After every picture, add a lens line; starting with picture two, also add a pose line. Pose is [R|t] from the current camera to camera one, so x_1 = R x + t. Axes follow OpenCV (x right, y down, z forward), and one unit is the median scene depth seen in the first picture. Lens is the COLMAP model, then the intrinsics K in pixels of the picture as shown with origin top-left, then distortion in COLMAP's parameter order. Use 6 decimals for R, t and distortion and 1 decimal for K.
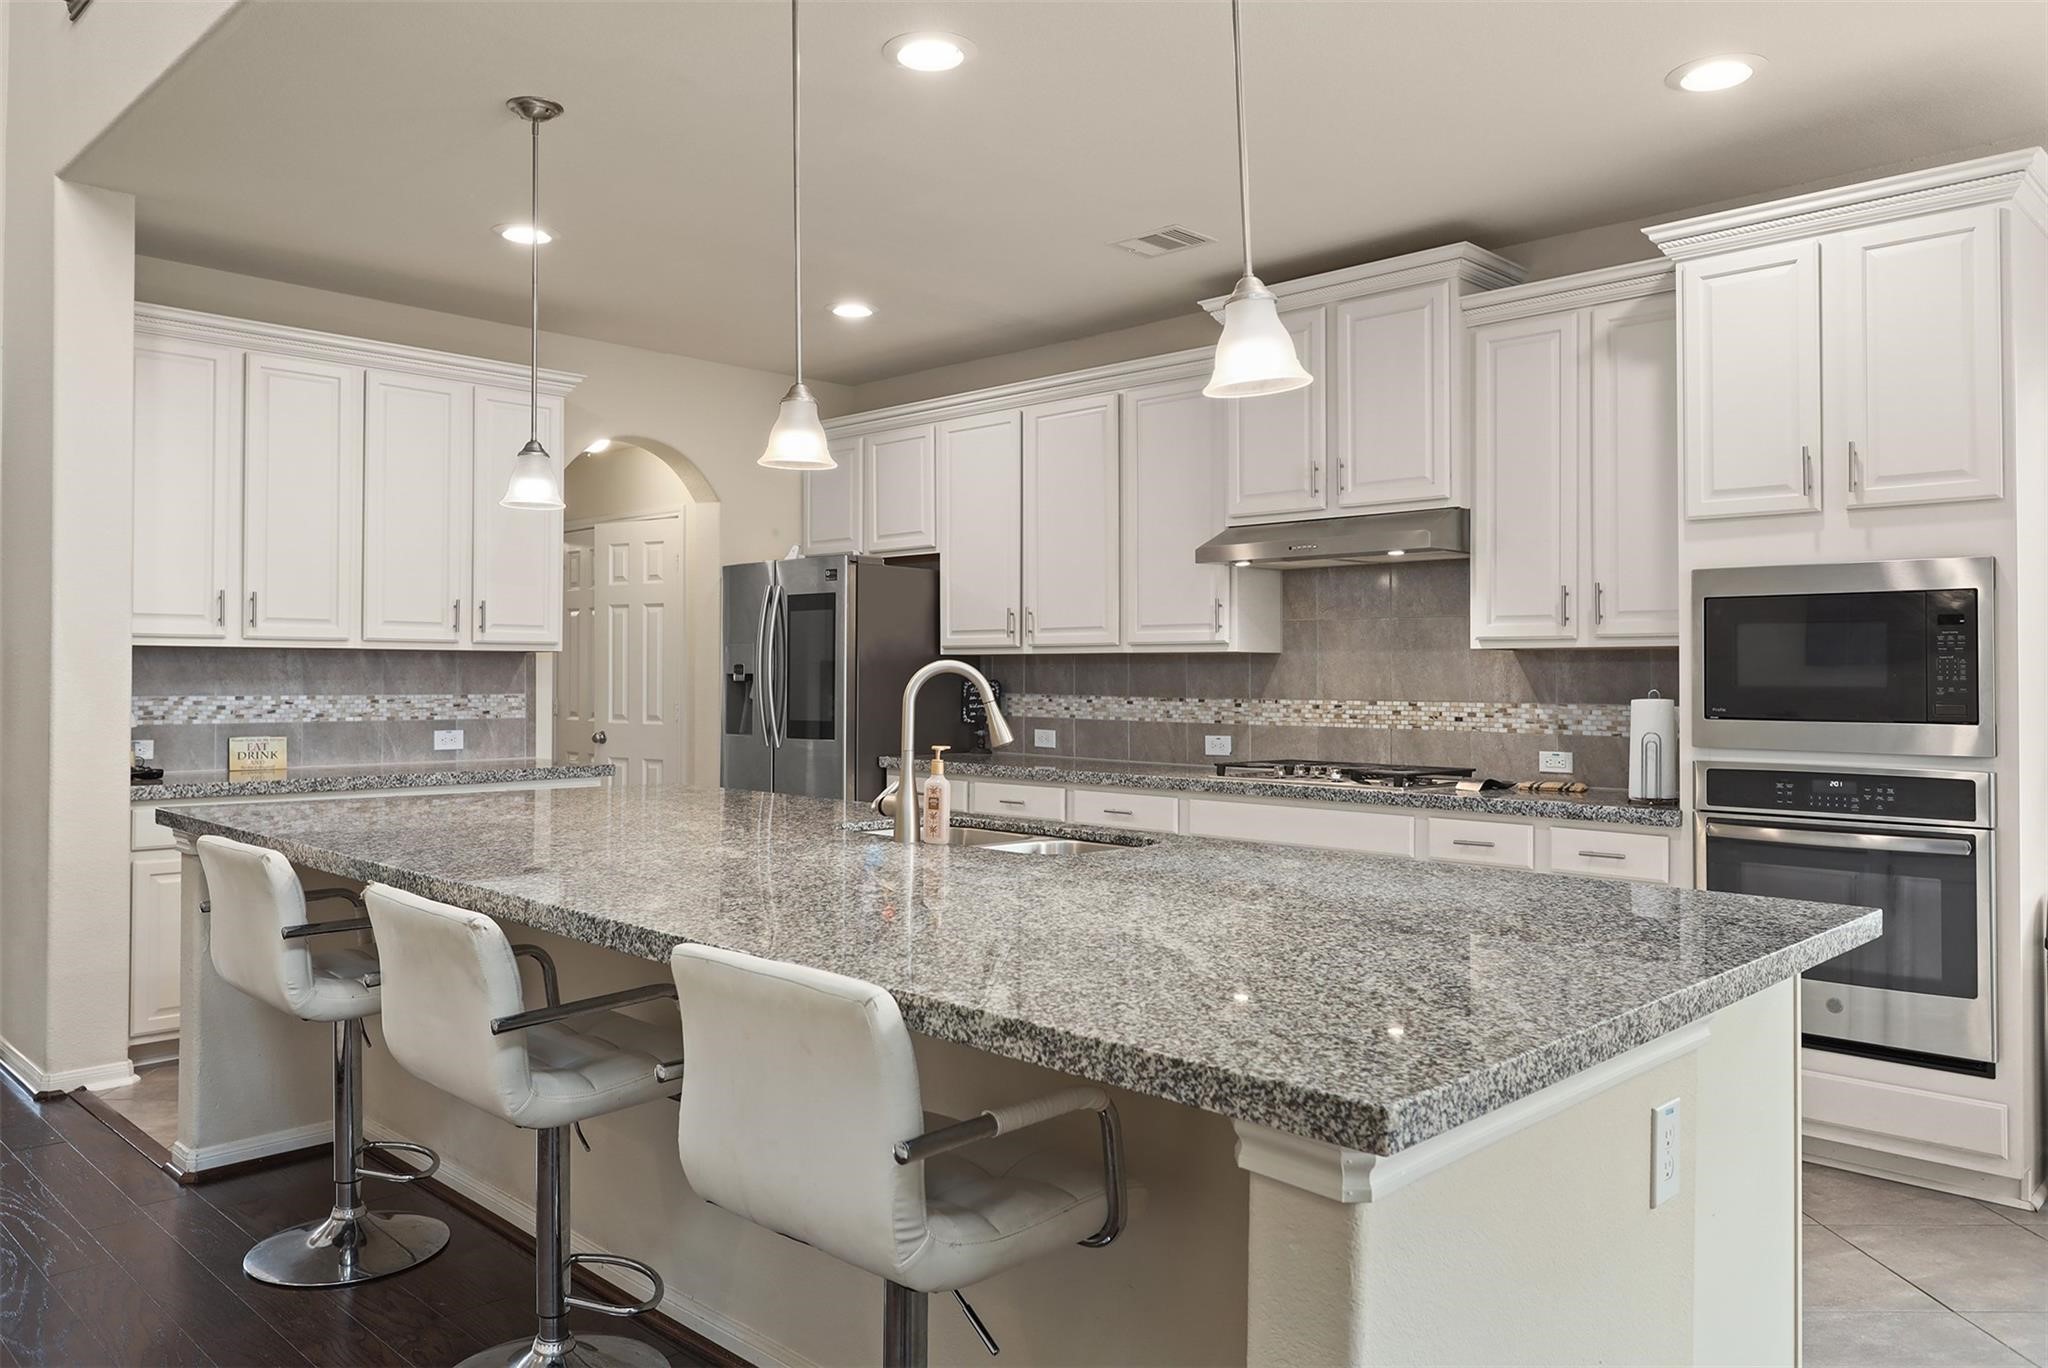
lens RADIAL K [[1441.3, 0, 996.6], [0, 1441.3, 658.6], [0, 0, 1]] dist [-0.009301, 0.002953]
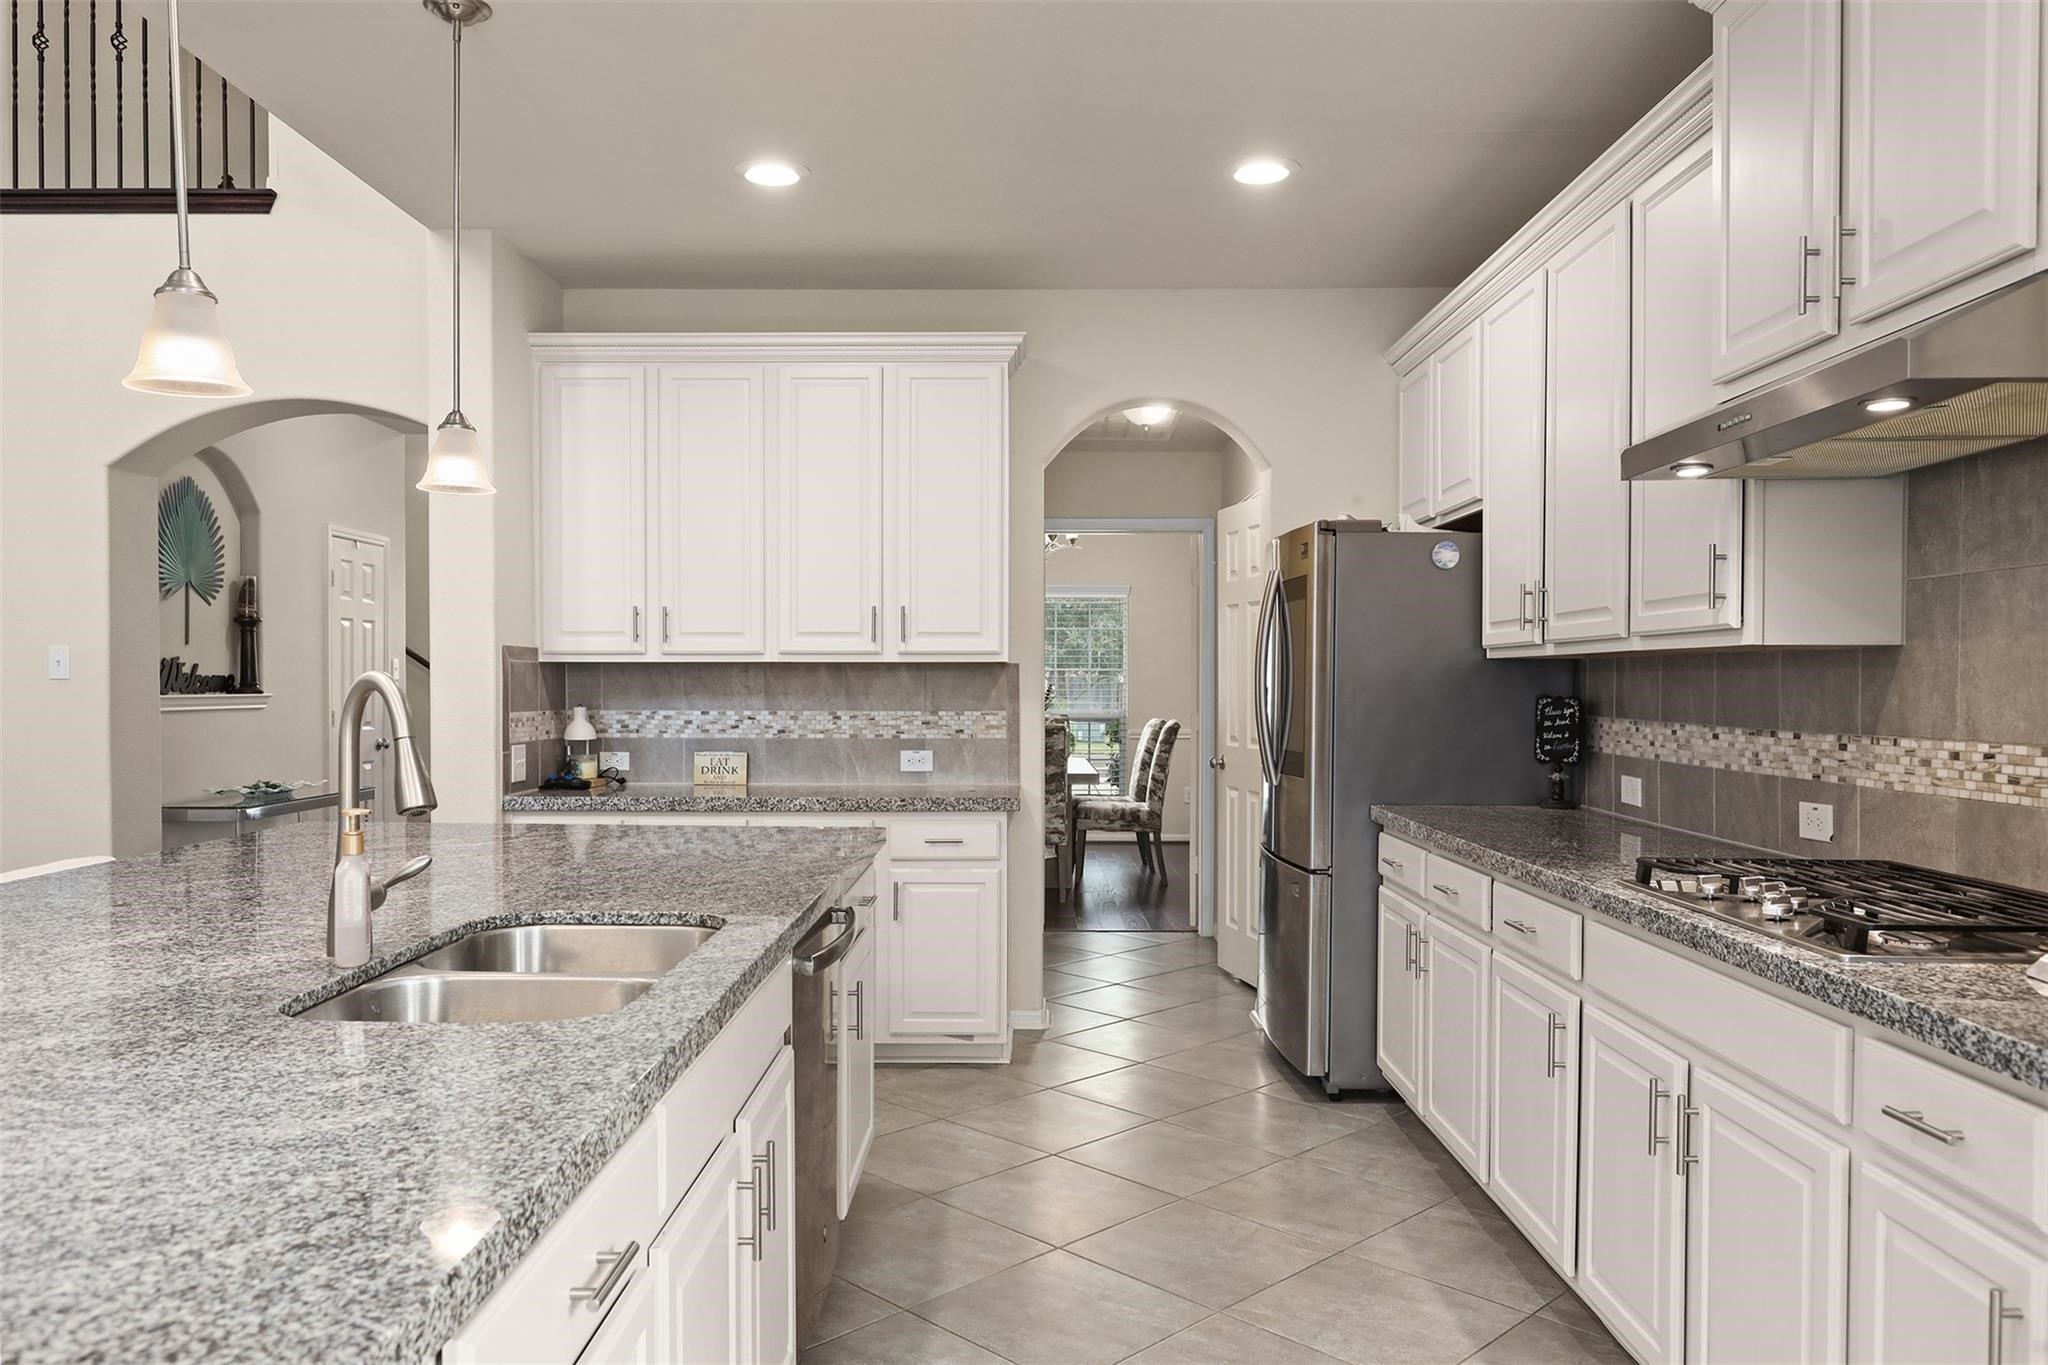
lens RADIAL K [[1441.3, 0, 1036.2], [0, 1441.3, 695.8], [0, 0, 1]] dist [-0.009301, 0.002953]
pose [[0.697332, 0.002500, -0.716744, 0.353283], [0.010347, 0.999855, 0.013554, 0.004001], [0.716674, -0.016868, 0.697205, 0.451571]]
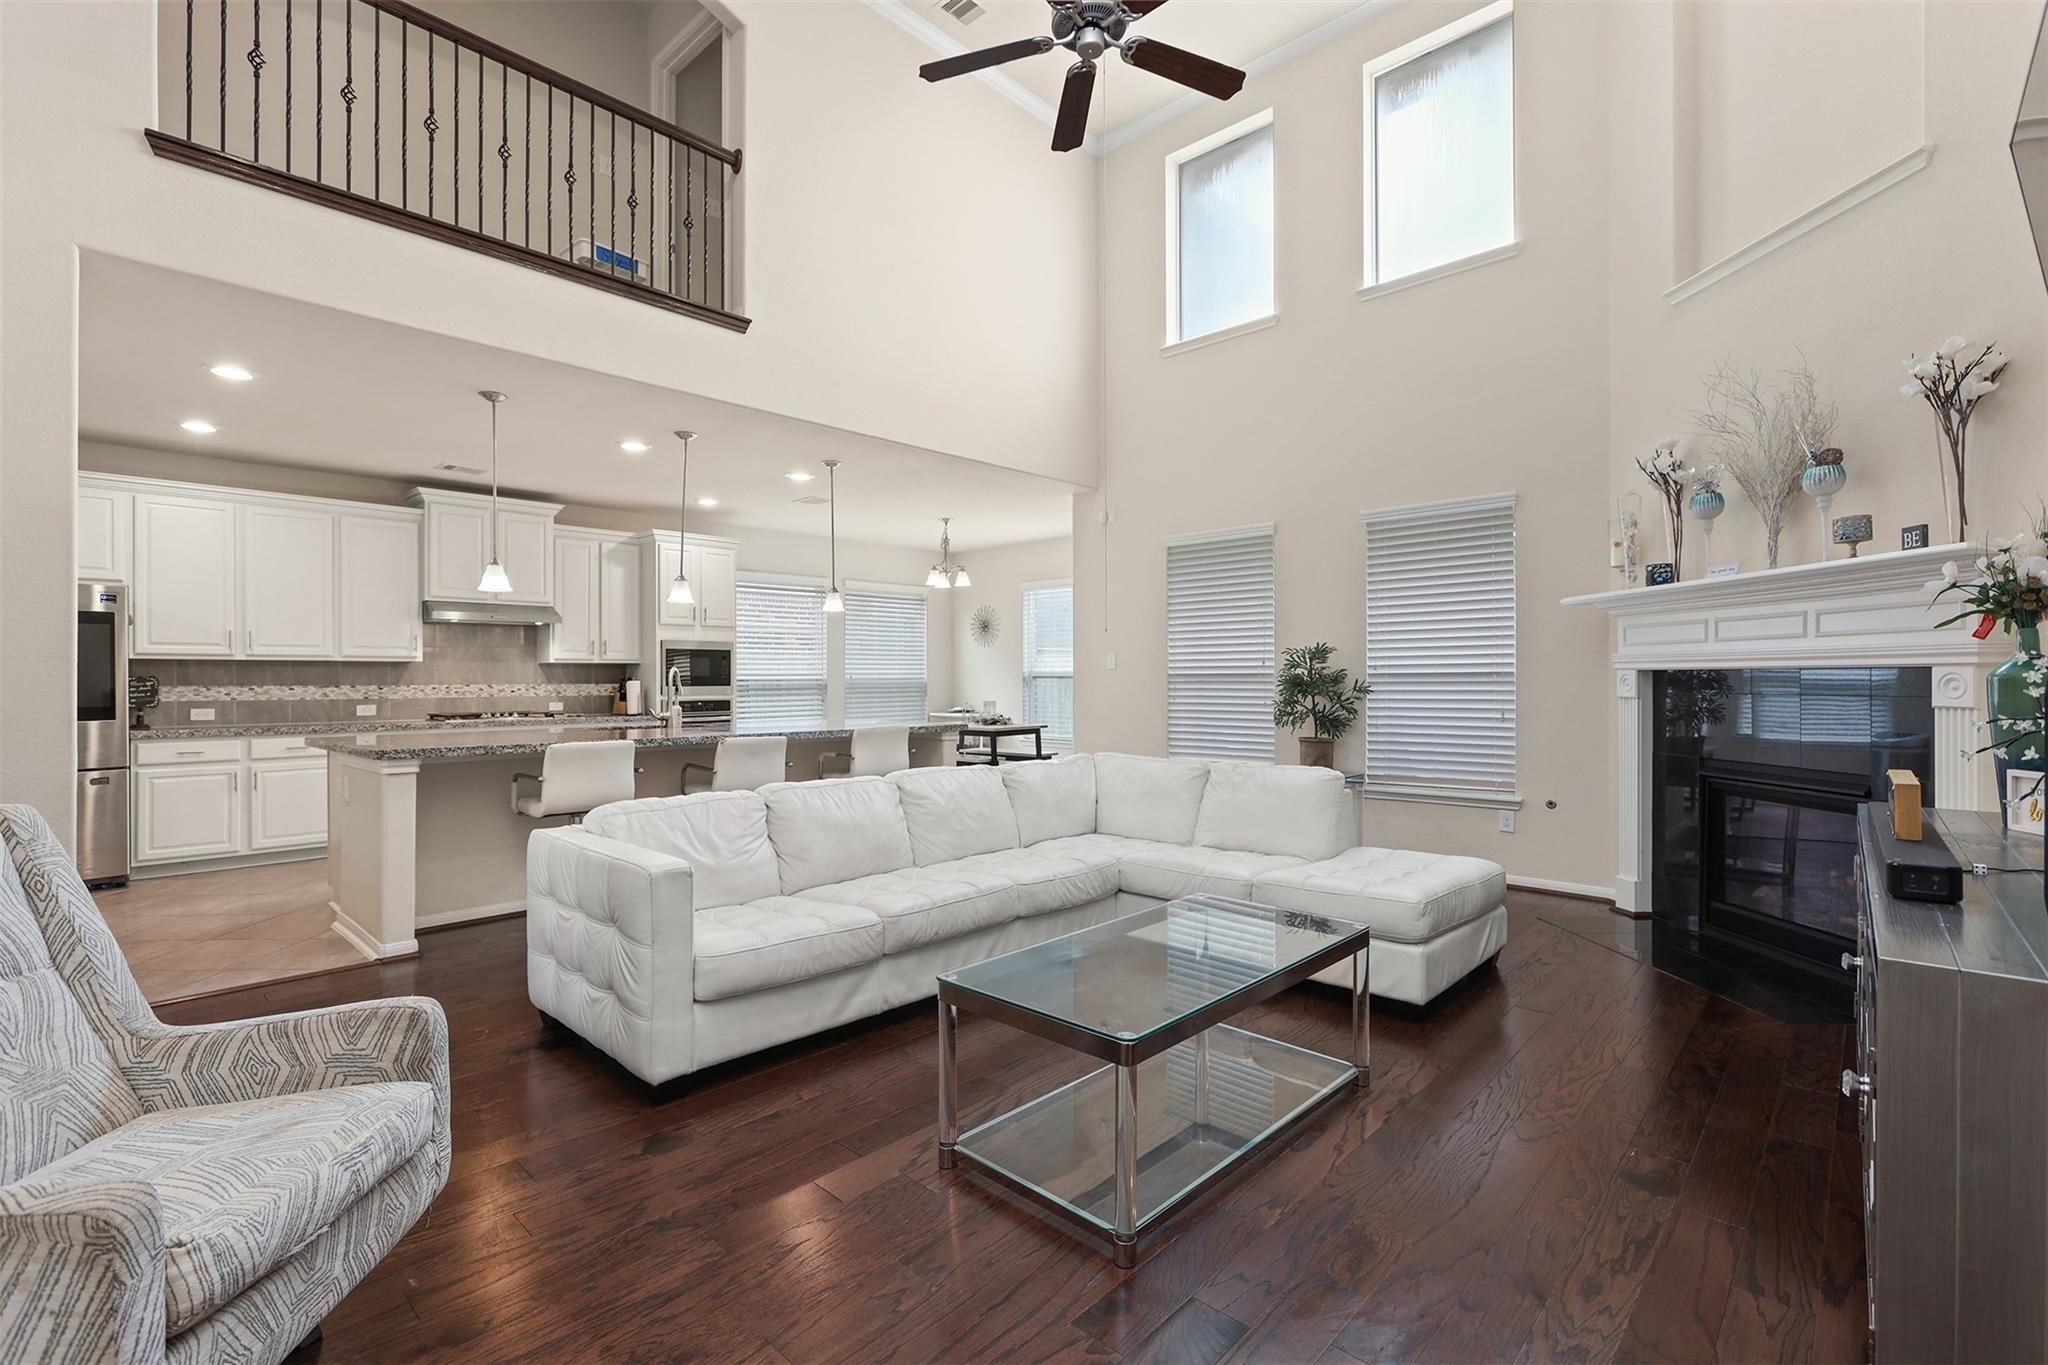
lens RADIAL K [[917.5, 0, 1016.0], [0, 917.5, 674.1], [0, 0, 1]] dist [0.003144, 0.000620]
pose [[-0.021563, 0.002243, 0.999765, -1.131863], [-0.007452, 0.999969, -0.002404, 0.009968], [-0.999740, -0.007502, -0.021546, 0.188041]]
